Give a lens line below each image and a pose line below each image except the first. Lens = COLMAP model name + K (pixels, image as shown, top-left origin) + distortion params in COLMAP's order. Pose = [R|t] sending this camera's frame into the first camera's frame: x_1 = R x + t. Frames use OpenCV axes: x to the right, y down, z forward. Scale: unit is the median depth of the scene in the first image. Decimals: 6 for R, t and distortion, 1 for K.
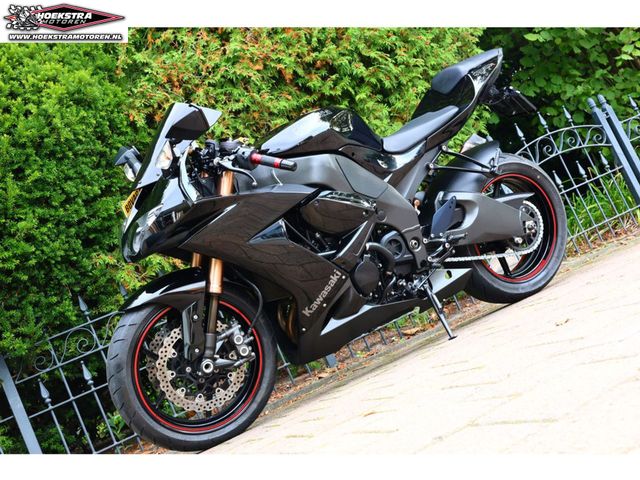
lens RADIAL K [[765.1, 0, 322.0], [0, 765.1, 238.5], [0, 0, 1]] dist [0.054581, 0.000000]
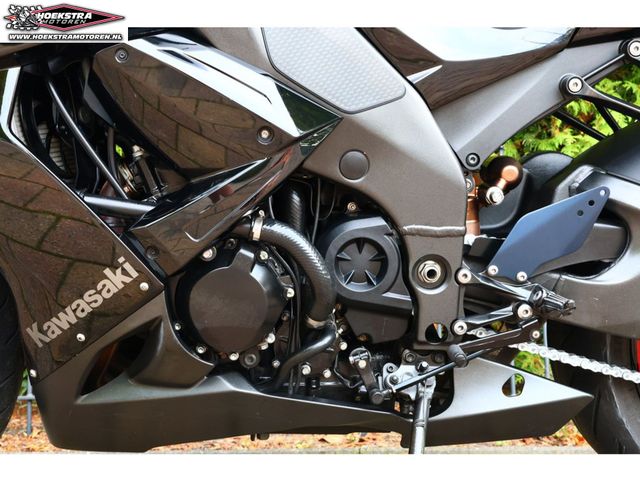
lens RADIAL K [[833.2, 0, 320.6], [0, 833.2, 234.9], [0, 0, 1]] dist [0.007840, 0.000000]
pose [[0.866620, 0.354828, -0.350808, 0.200699], [-0.325418, 0.934892, 0.141706, -0.046647], [0.378249, -0.008646, 0.925664, 0.601818]]
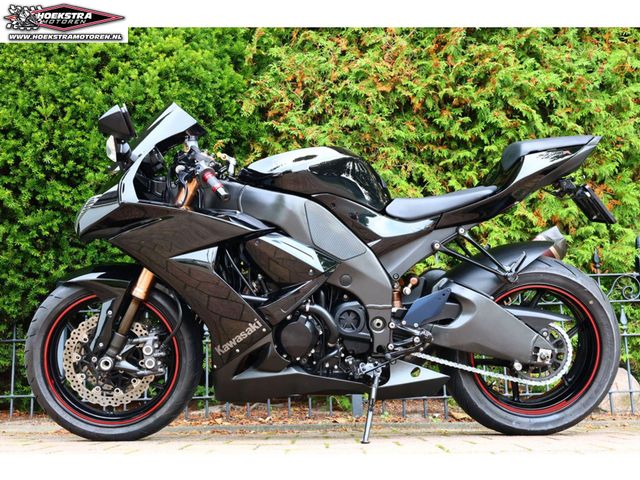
lens RADIAL K [[738.2, 0, 320.2], [0, 738.2, 244.3], [0, 0, 1]] dist [0.022863, 0.000000]
pose [[0.863418, 0.321815, -0.388515, 0.350040], [-0.315330, 0.945405, 0.082323, -0.123032], [0.393797, 0.051432, 0.917757, 0.194627]]
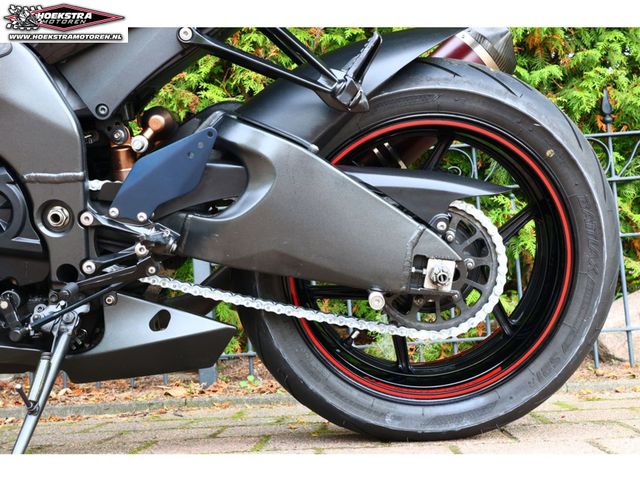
lens RADIAL K [[801.3, 0, 319.2], [0, 801.3, 241.7], [0, 0, 1]] dist [-0.014626, 0.000000]
pose [[0.860146, 0.326686, -0.391695, 0.383916], [-0.272776, 0.943543, 0.187938, -0.090111], [0.430977, -0.054809, 0.900697, 0.674221]]
